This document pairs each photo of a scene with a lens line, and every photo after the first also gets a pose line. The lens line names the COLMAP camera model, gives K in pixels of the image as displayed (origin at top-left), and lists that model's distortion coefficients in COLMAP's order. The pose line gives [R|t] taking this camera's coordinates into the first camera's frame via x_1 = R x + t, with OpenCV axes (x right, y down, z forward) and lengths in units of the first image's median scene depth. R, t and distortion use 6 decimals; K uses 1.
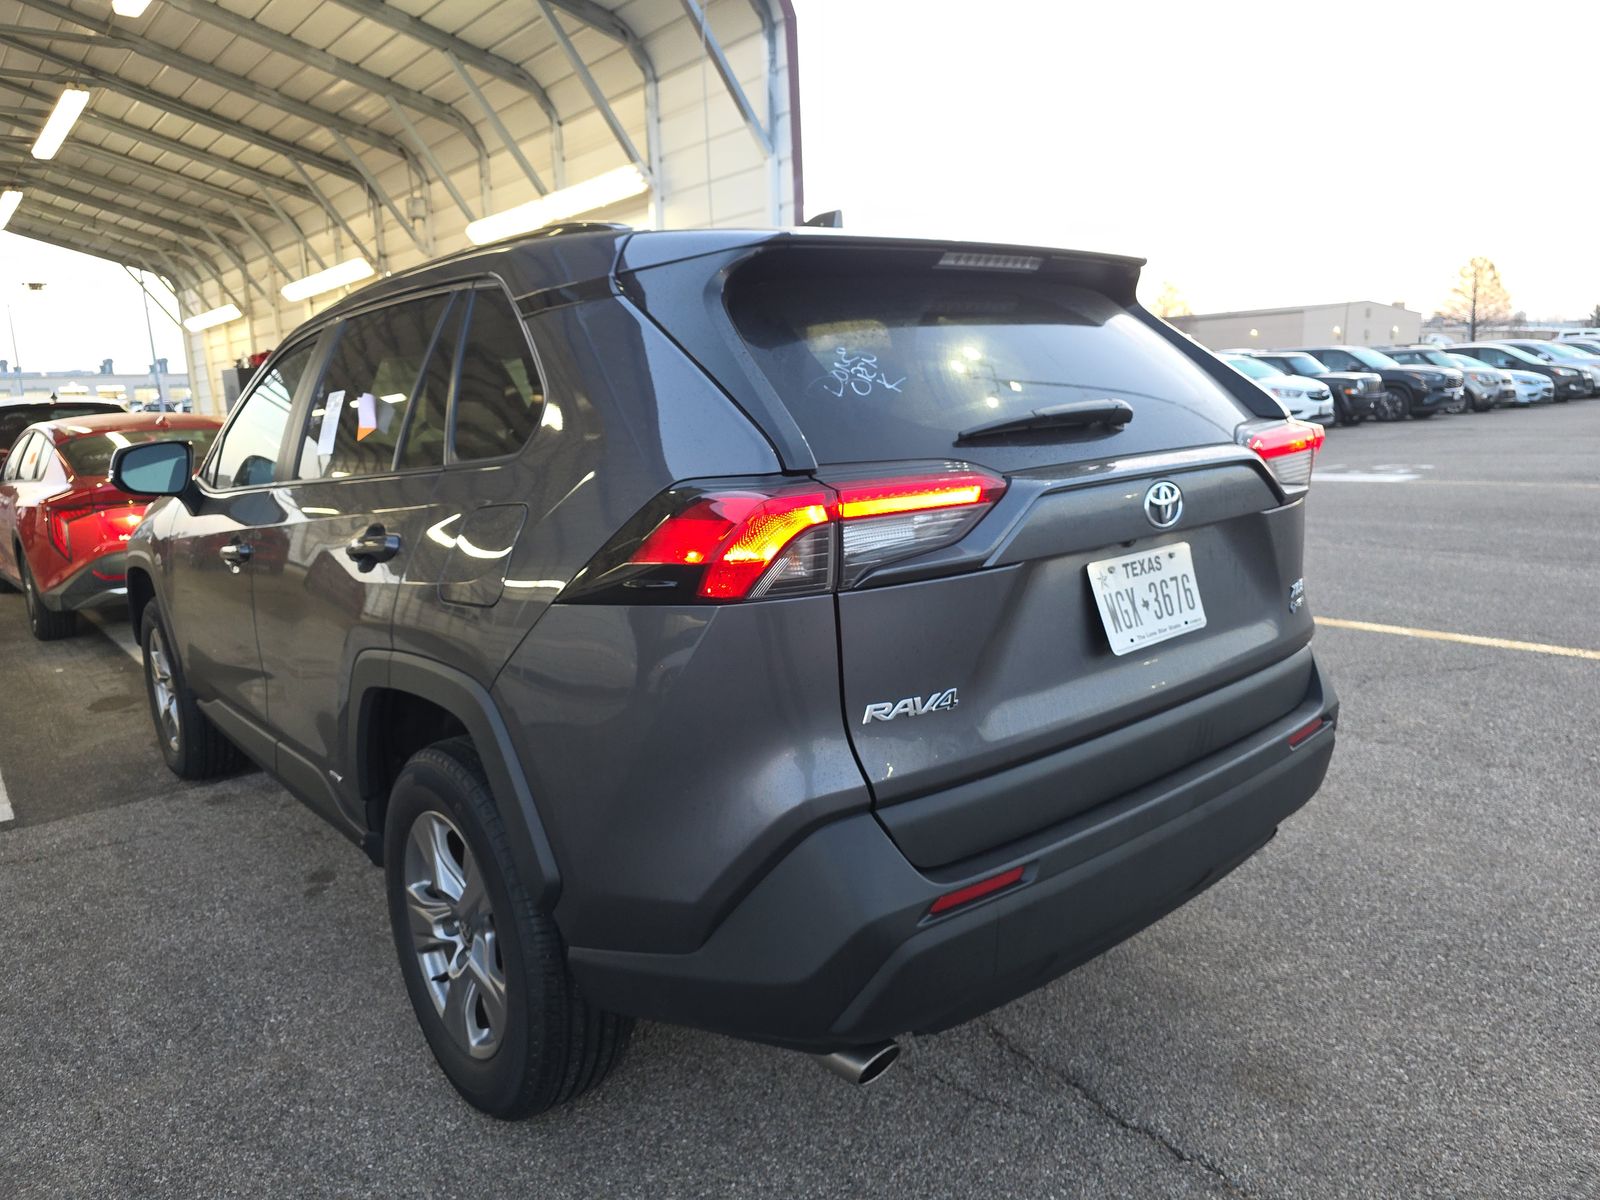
lens RADIAL K [[1054.7, 0, 803.6], [0, 1054.7, 596.2], [0, 0, 1]] dist [0.033185, -0.035249]
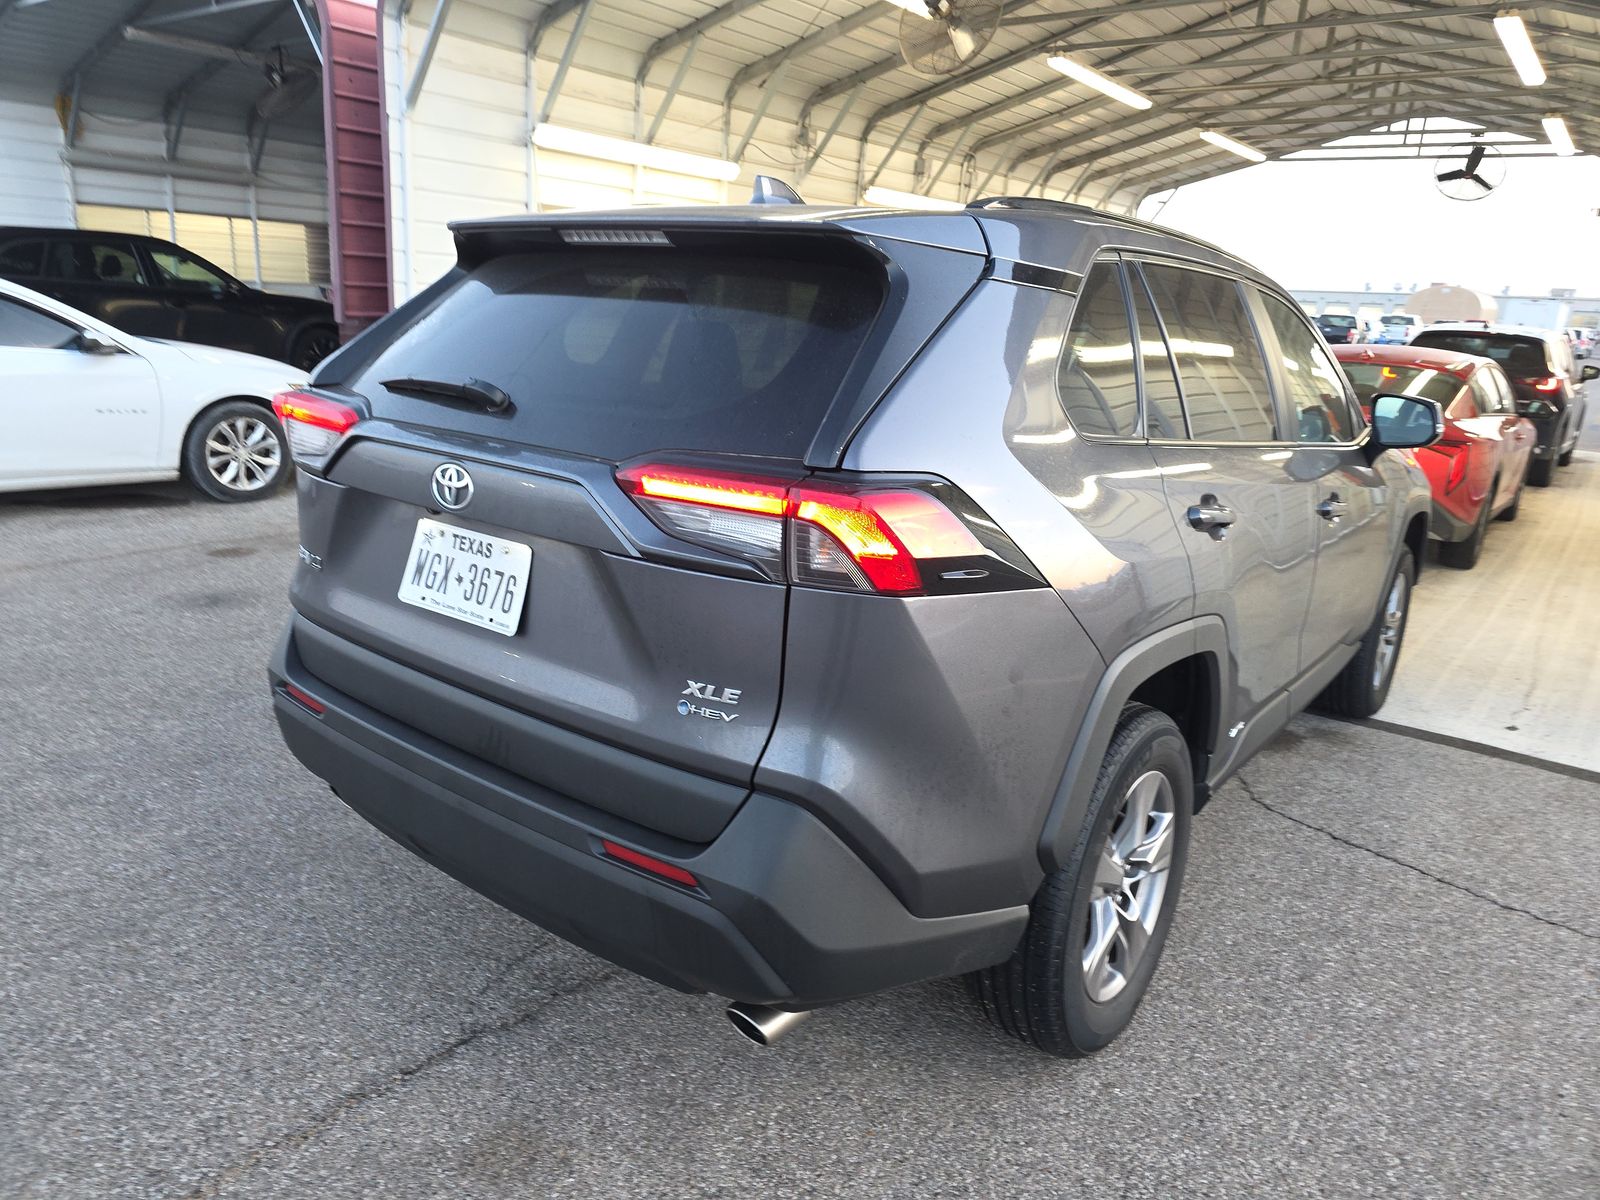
lens RADIAL K [[1054.7, 0, 788.4], [0, 1054.7, 589.4], [0, 0, 1]] dist [0.033185, -0.035249]
pose [[0.223893, 0.300907, -0.926999, 1.319786], [-0.243167, 0.938312, 0.245848, -0.307146], [0.943791, 0.170372, 0.283252, 0.984052]]
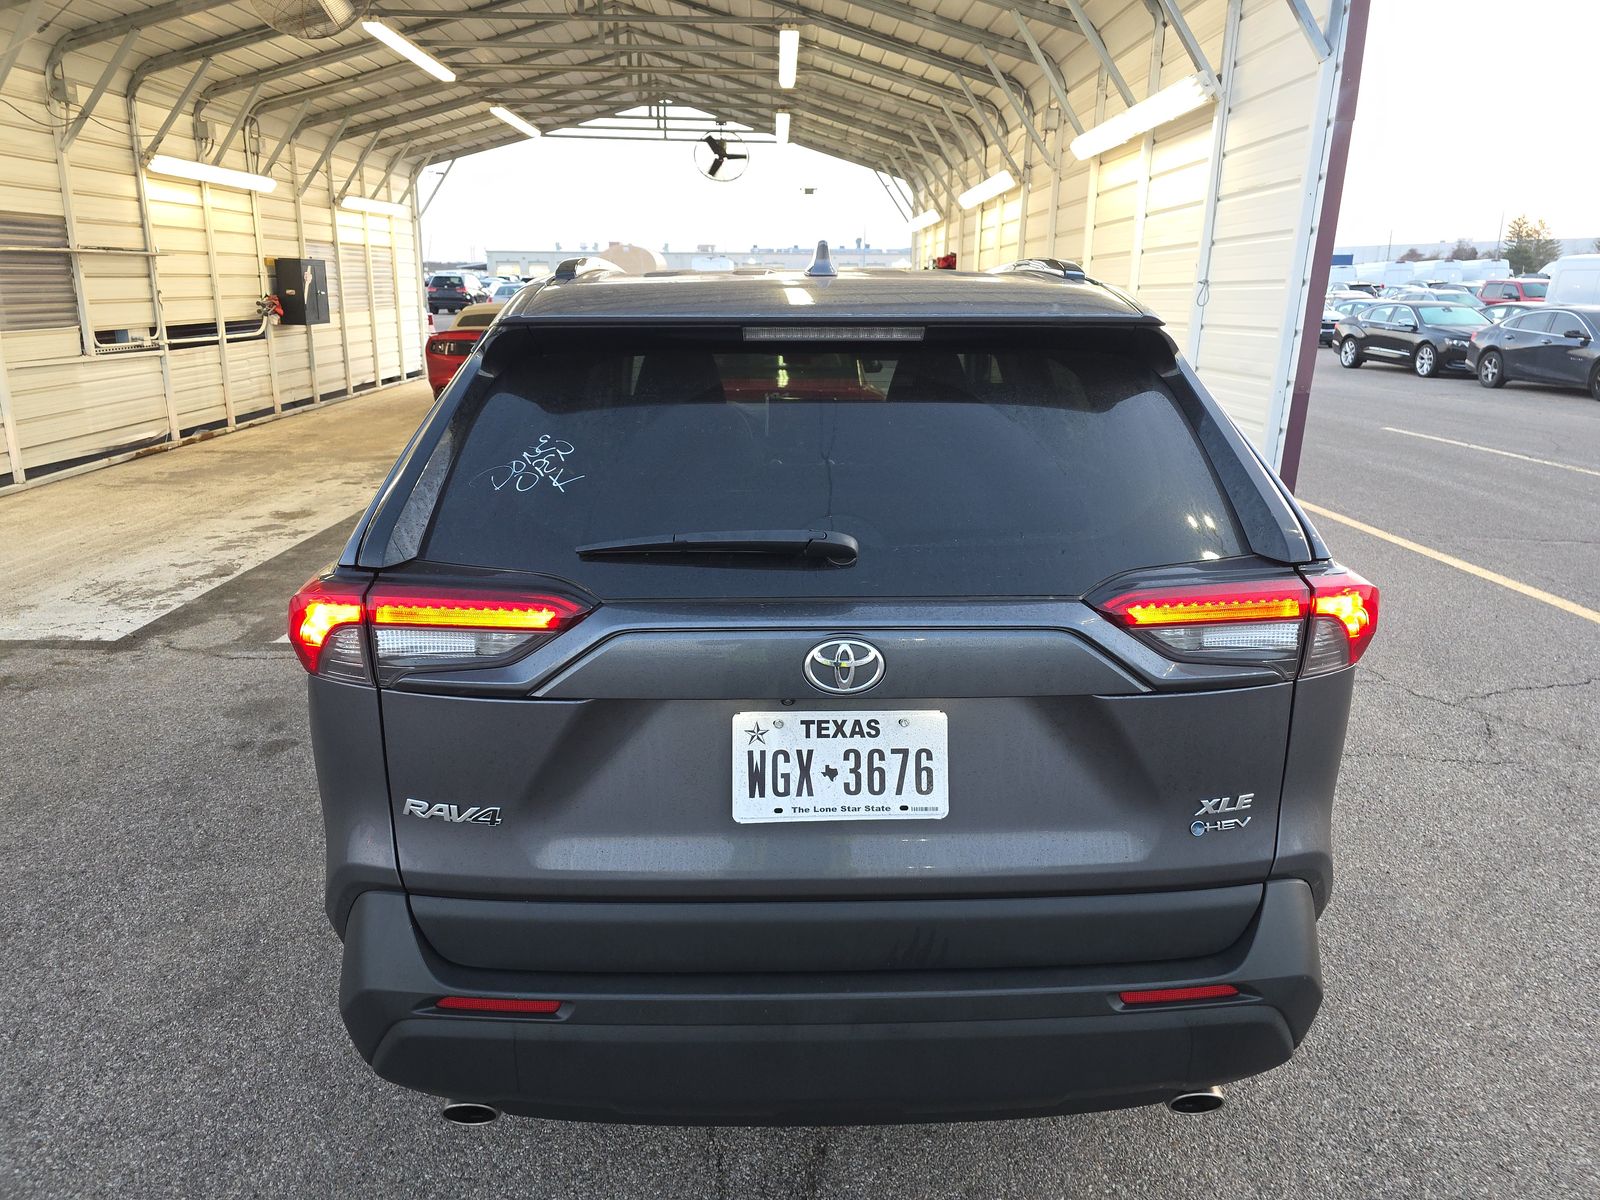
lens RADIAL K [[1054.7, 0, 808.2], [0, 1054.7, 596.3], [0, 0, 1]] dist [0.033185, -0.035249]
pose [[0.789270, 0.209536, -0.577189, 0.741348], [-0.151887, 0.977387, 0.147123, -0.242631], [0.594964, -0.028452, 0.803248, 0.312990]]
